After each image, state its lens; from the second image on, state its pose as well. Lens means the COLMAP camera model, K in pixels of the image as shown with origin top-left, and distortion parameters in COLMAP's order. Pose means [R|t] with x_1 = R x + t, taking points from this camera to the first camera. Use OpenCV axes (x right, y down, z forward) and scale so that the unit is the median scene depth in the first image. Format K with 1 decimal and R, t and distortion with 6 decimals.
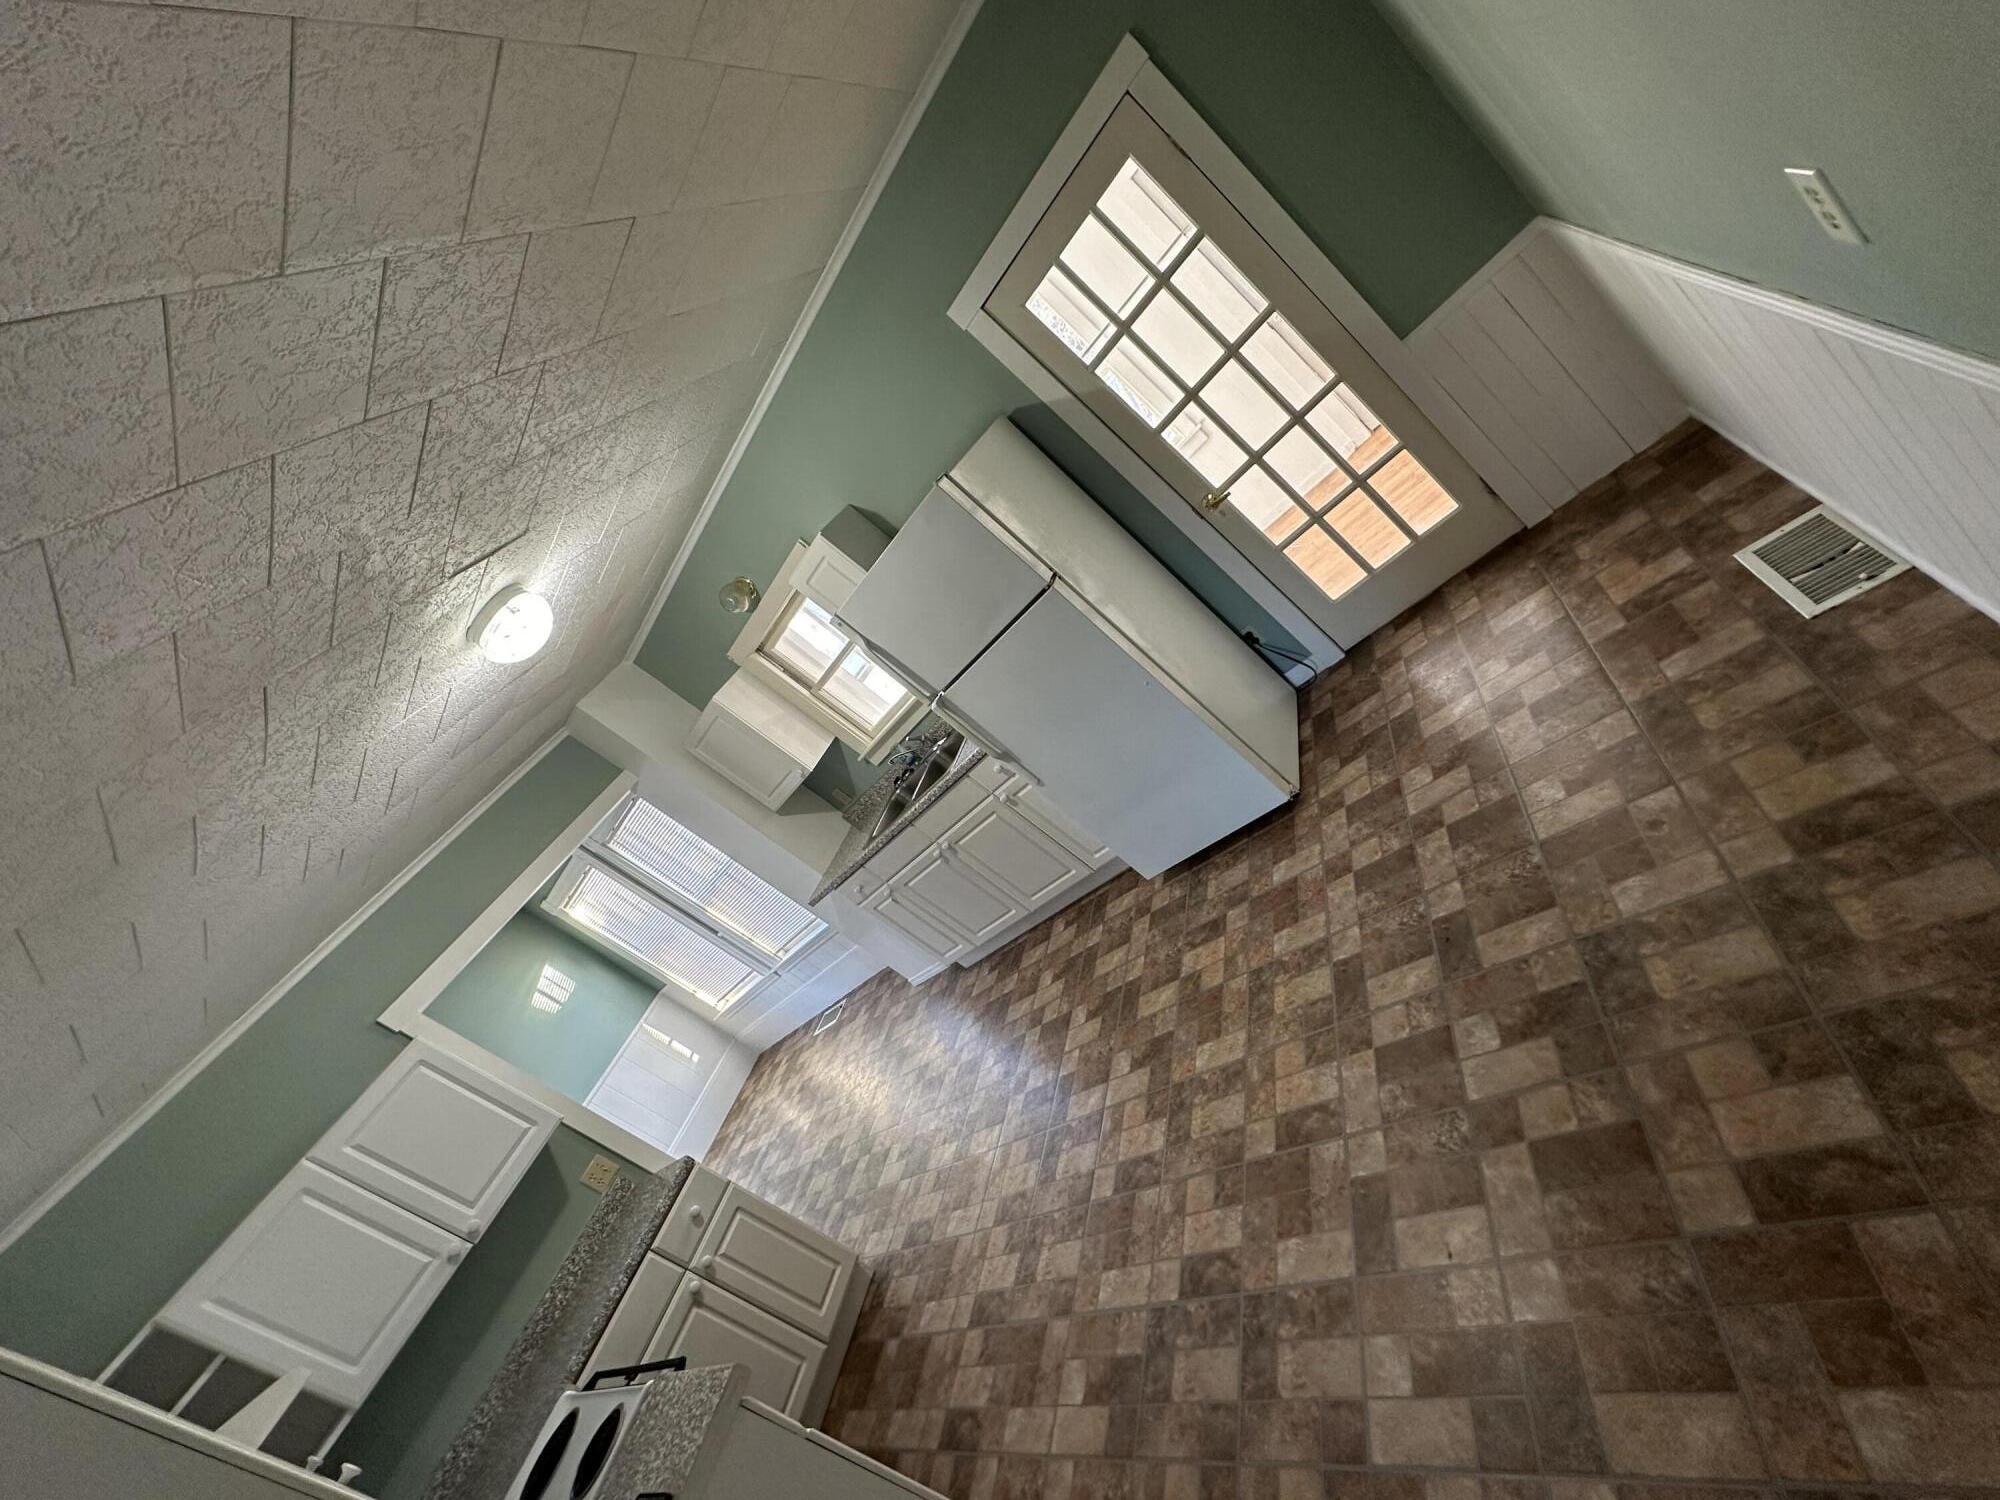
lens RADIAL K [[794.7, 0, 989.5], [0, 794.7, 754.4], [0, 0, 1]] dist [0.000358, -0.000184]
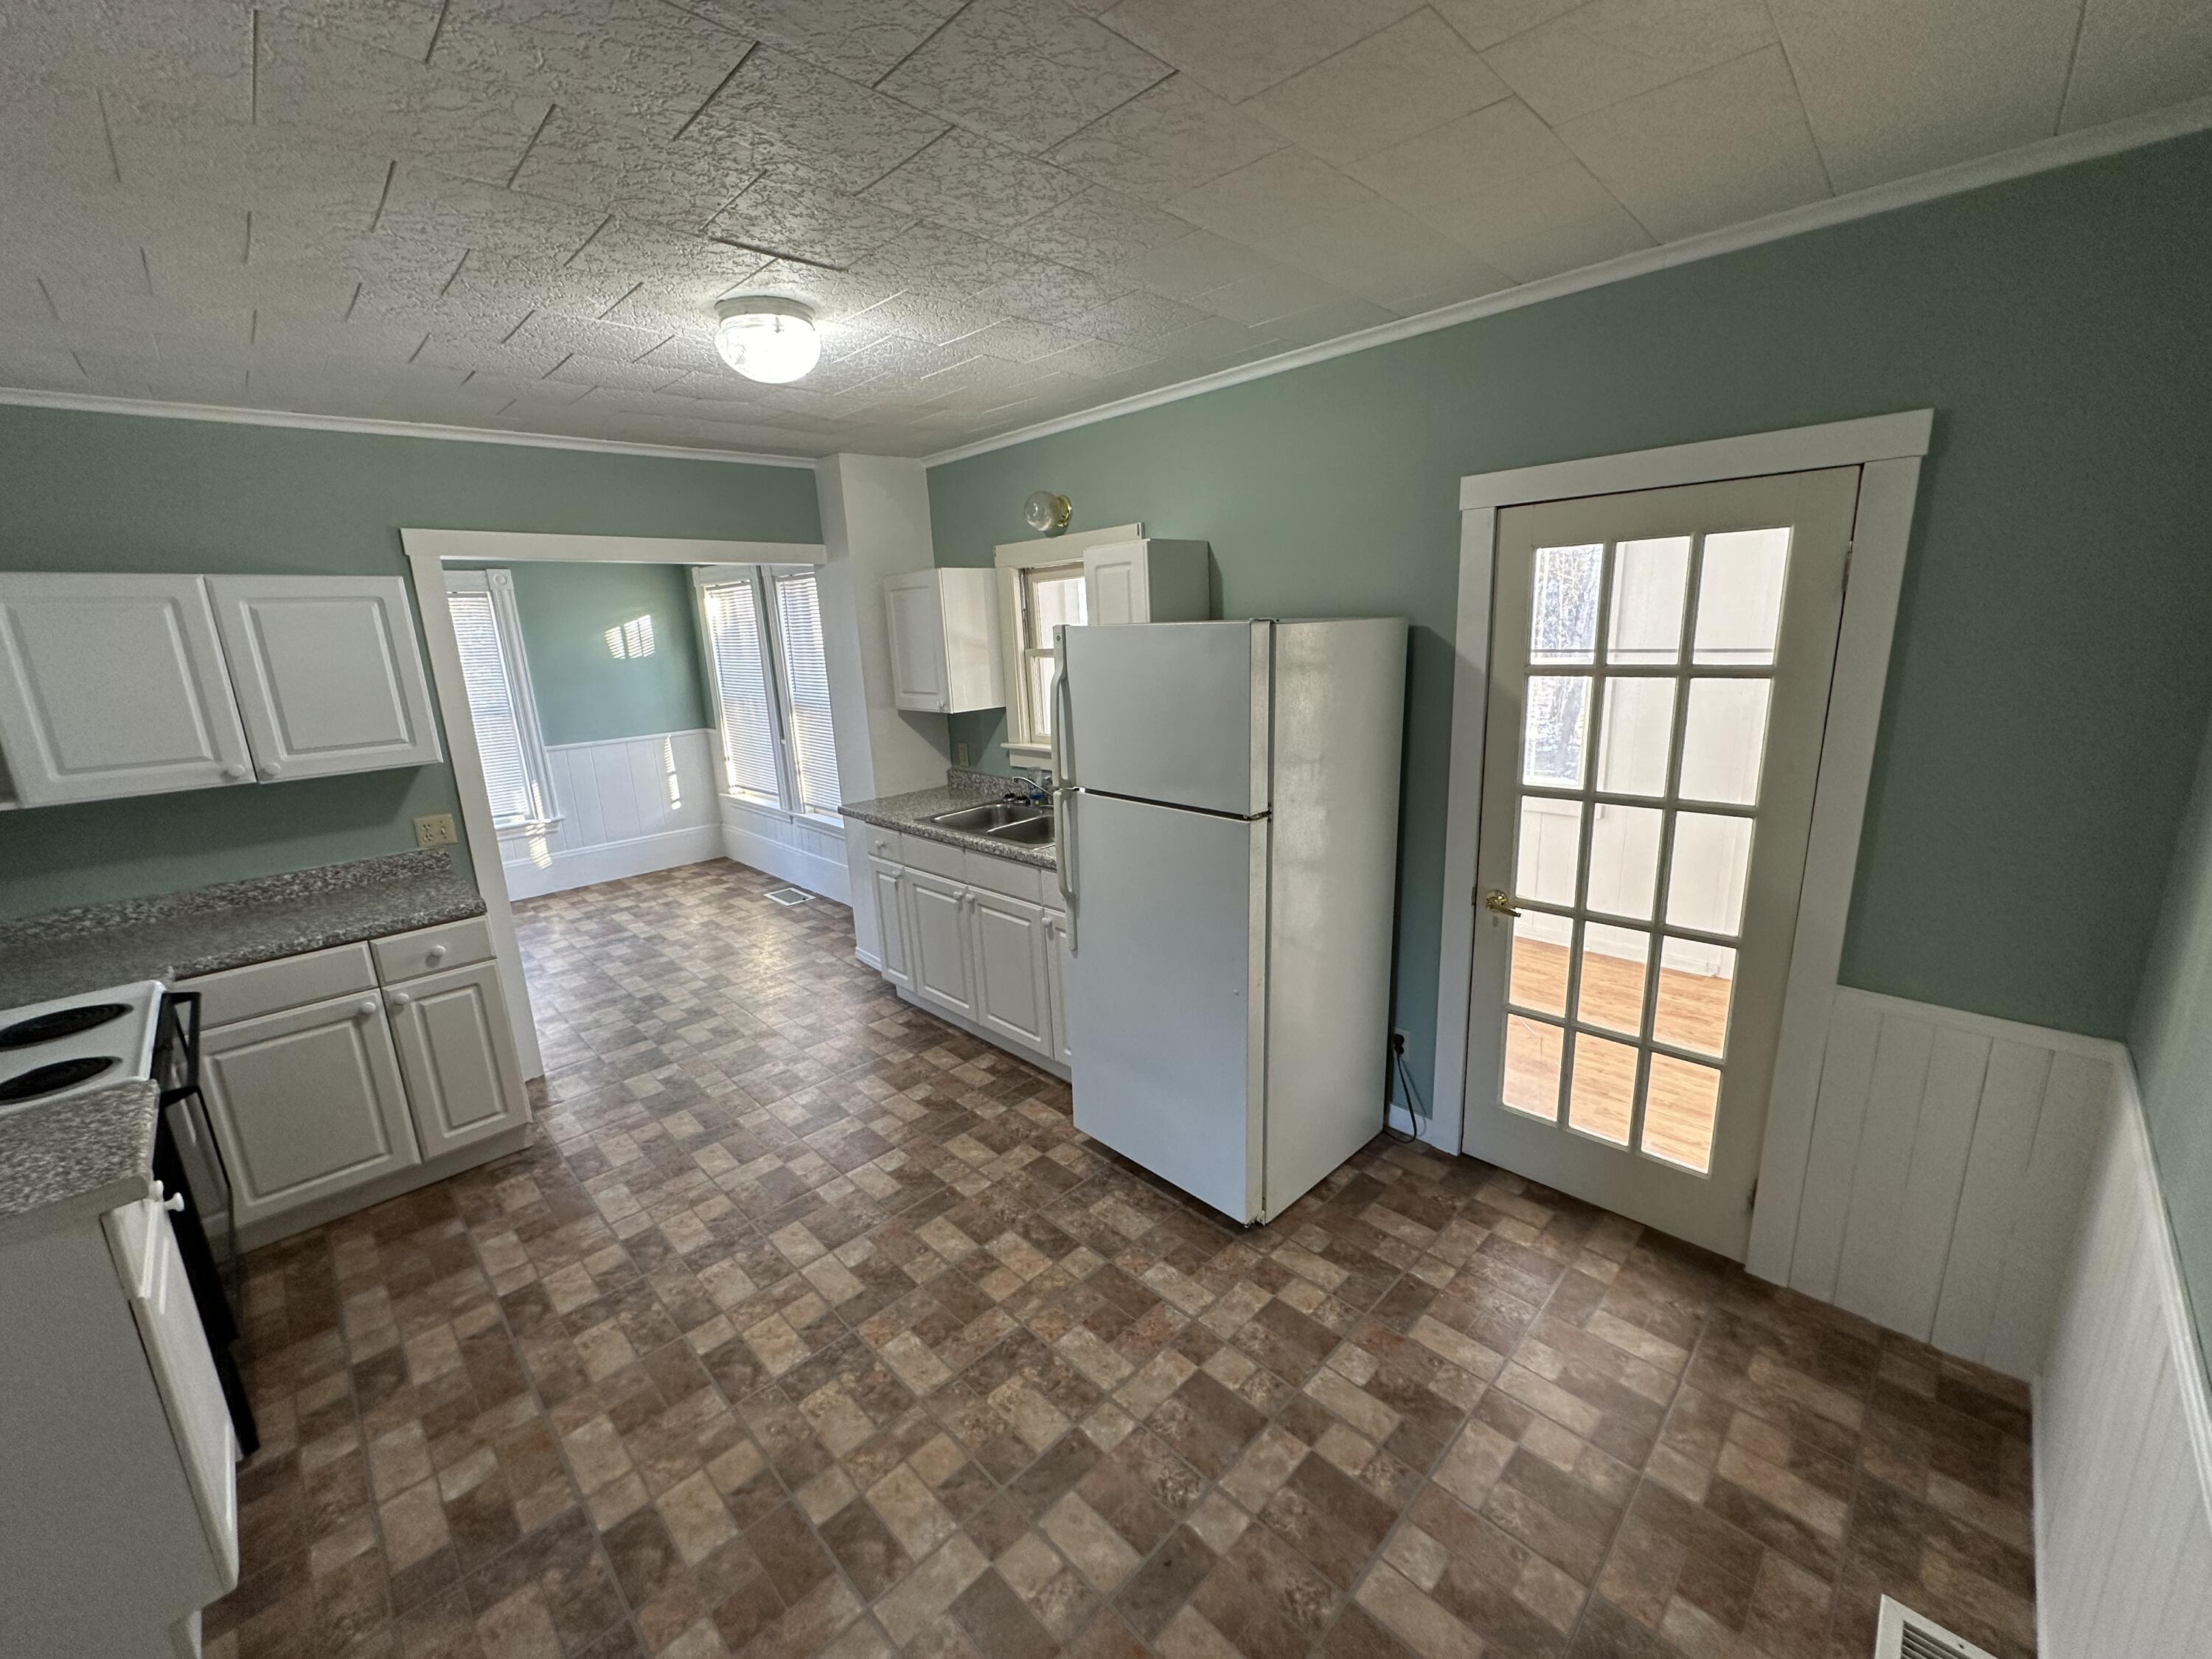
lens RADIAL K [[879.0, 0, 1088.6], [0, 879.0, 825.2], [0, 0, 1]] dist [0.000358, -0.000184]
pose [[0.628222, 0.774922, -0.069523, 0.039656], [-0.769184, 0.632031, 0.094307, -0.160396], [0.117021, -0.005770, 0.993113, 0.133852]]
